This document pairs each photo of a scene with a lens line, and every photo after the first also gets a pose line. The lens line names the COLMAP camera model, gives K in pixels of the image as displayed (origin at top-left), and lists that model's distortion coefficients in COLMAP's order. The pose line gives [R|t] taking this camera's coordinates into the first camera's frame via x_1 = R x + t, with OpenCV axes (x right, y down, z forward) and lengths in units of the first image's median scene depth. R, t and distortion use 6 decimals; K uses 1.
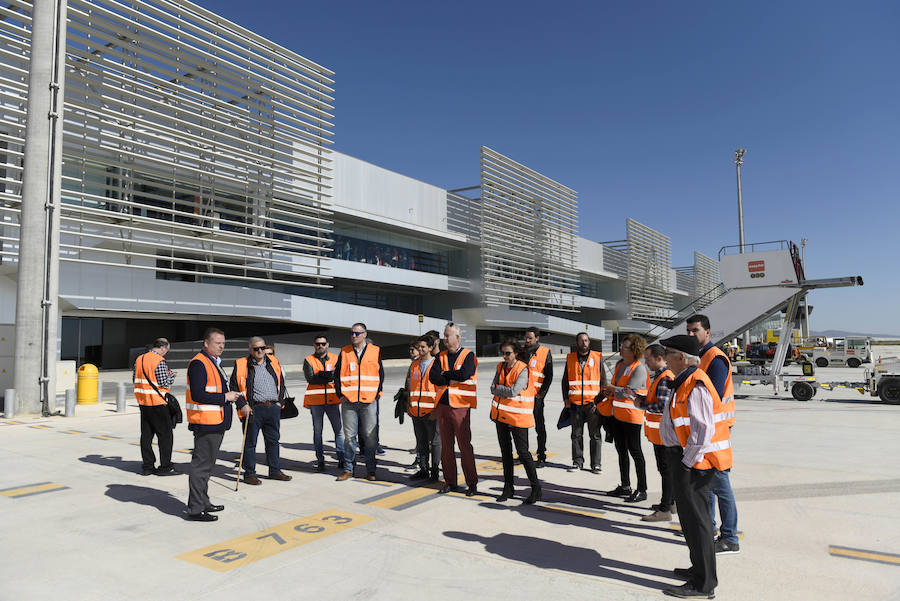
lens RADIAL K [[644.2, 0, 450.0], [0, 644.2, 300.5], [0, 0, 1]] dist [-0.006174, -0.001428]
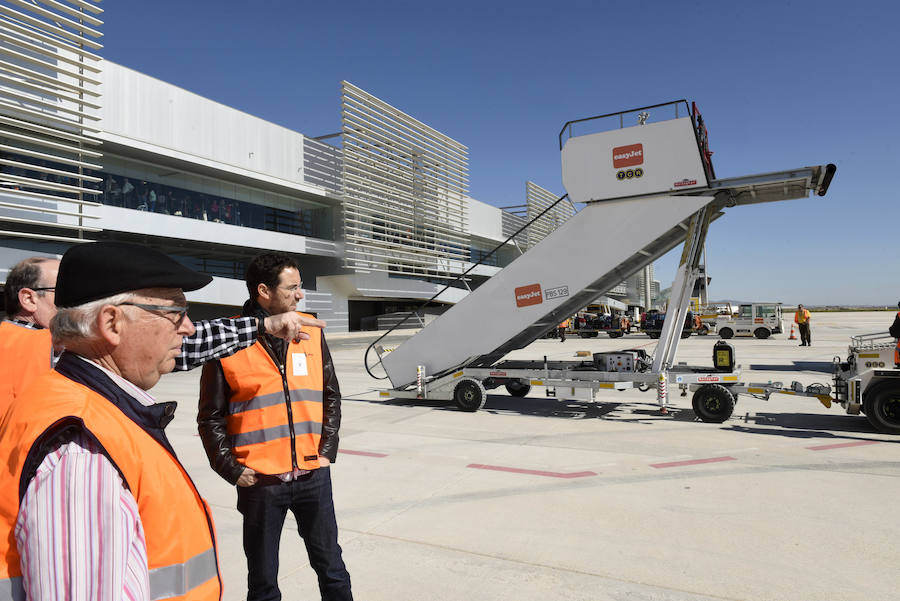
lens RADIAL K [[615.2, 0, 450.0], [0, 615.2, 300.5], [0, 0, 1]] dist [-0.000617, -0.006792]
pose [[0.993575, -0.010568, 0.112683, 0.092056], [0.005906, 0.999116, 0.041627, 0.012691], [-0.113023, -0.040694, 0.992759, 0.173809]]
